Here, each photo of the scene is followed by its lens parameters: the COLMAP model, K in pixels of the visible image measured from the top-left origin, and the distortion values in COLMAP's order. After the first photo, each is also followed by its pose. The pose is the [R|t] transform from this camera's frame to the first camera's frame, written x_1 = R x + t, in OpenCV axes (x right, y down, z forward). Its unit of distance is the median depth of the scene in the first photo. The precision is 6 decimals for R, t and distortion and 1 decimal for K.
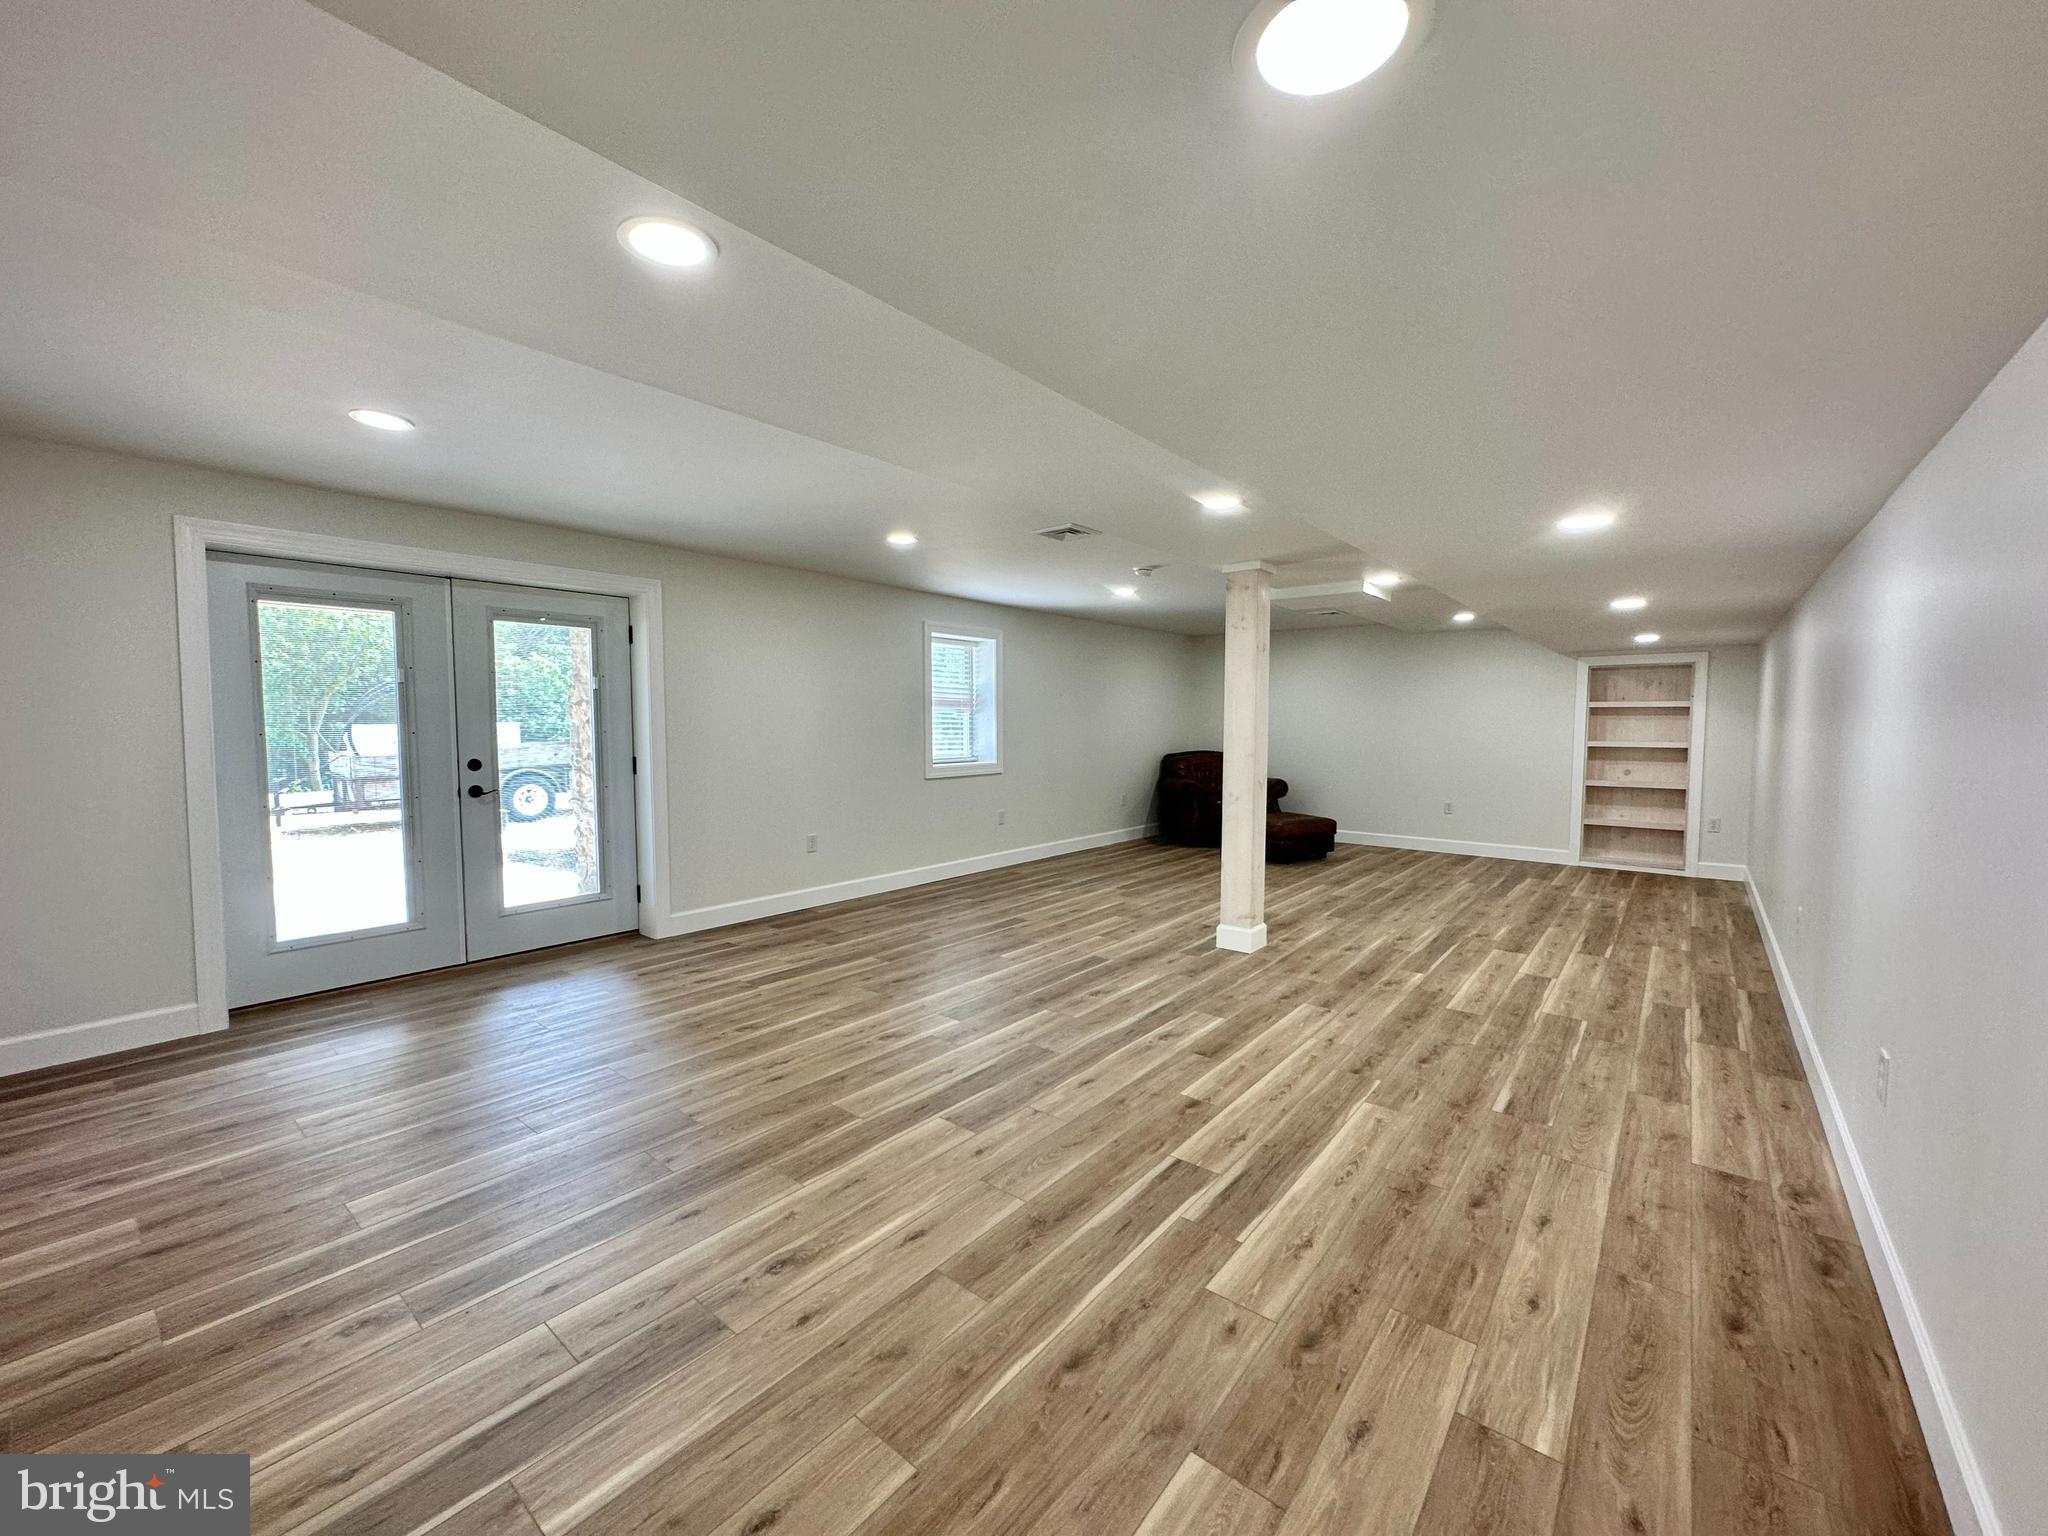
lens RADIAL K [[818.2, 0, 1023.9], [0, 818.2, 771.5], [0, 0, 1]] dist [-0.001837, -0.000132]
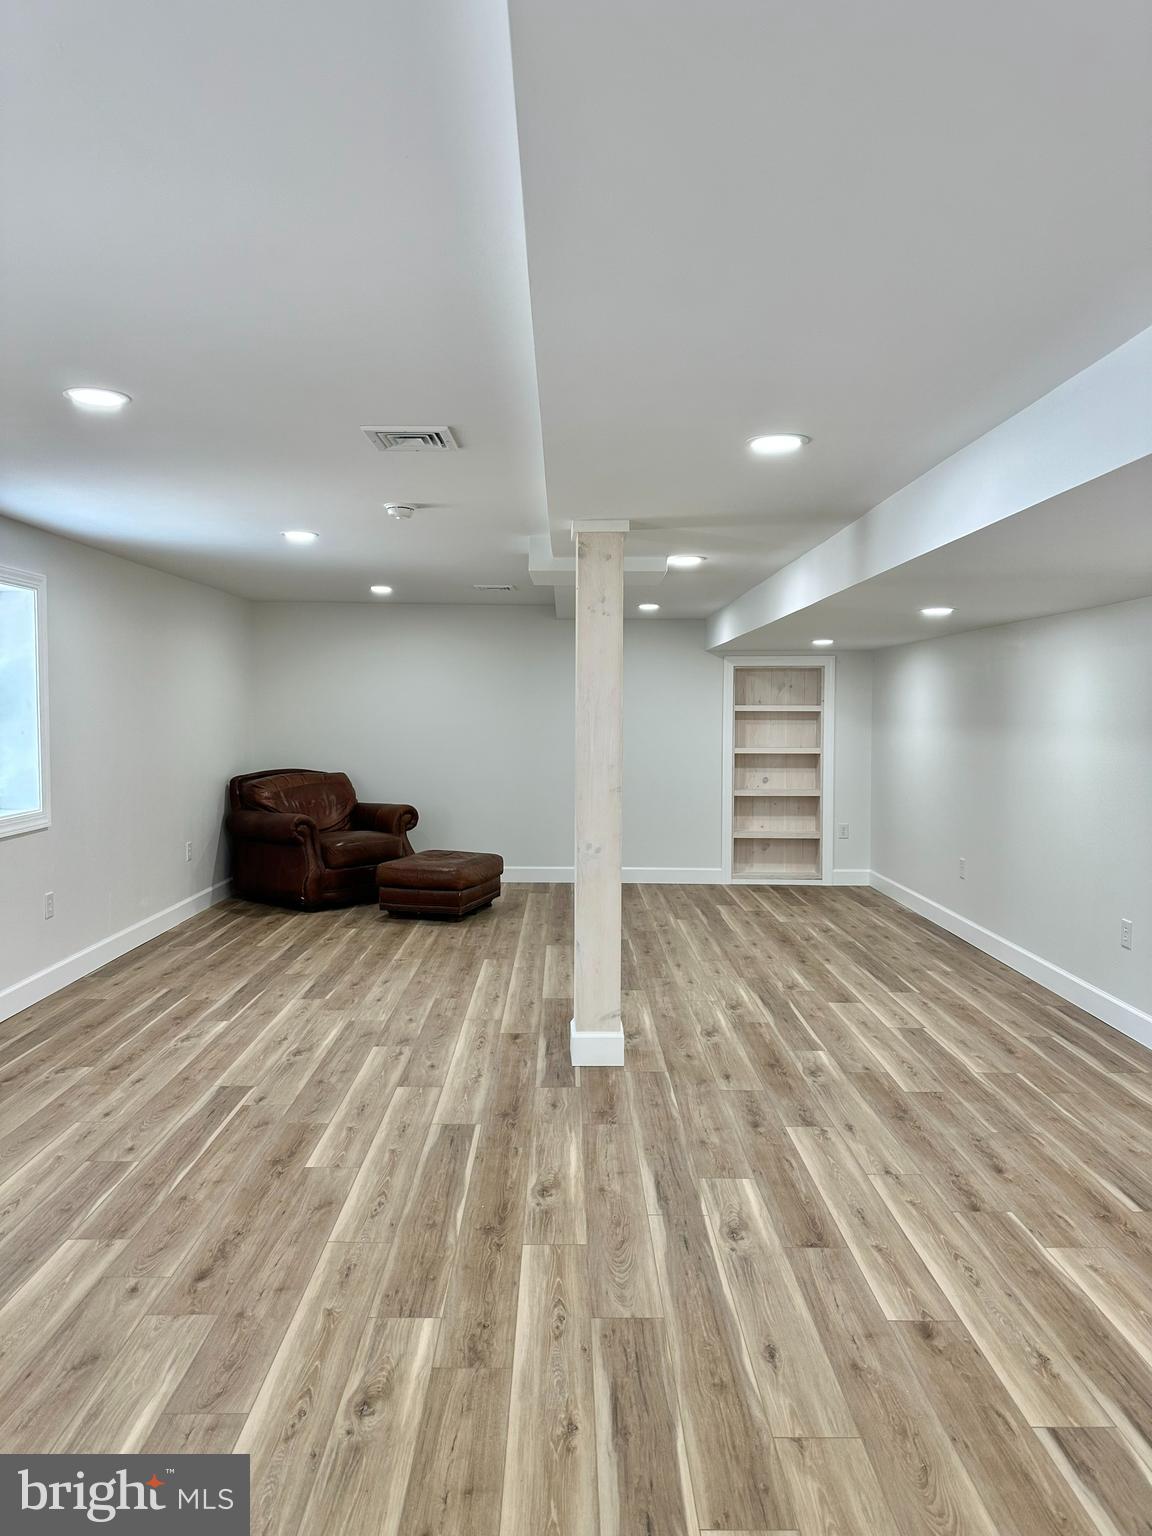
lens RADIAL K [[1076.2, 0, 581.0], [0, 1076.2, 769.7], [0, 0, 1]] dist [0.112642, -0.164227]
pose [[0.760758, -0.033964, 0.648146, -0.388691], [0.035144, 0.999320, 0.011116, -0.054391], [-0.648084, 0.014322, 0.761435, 0.316249]]
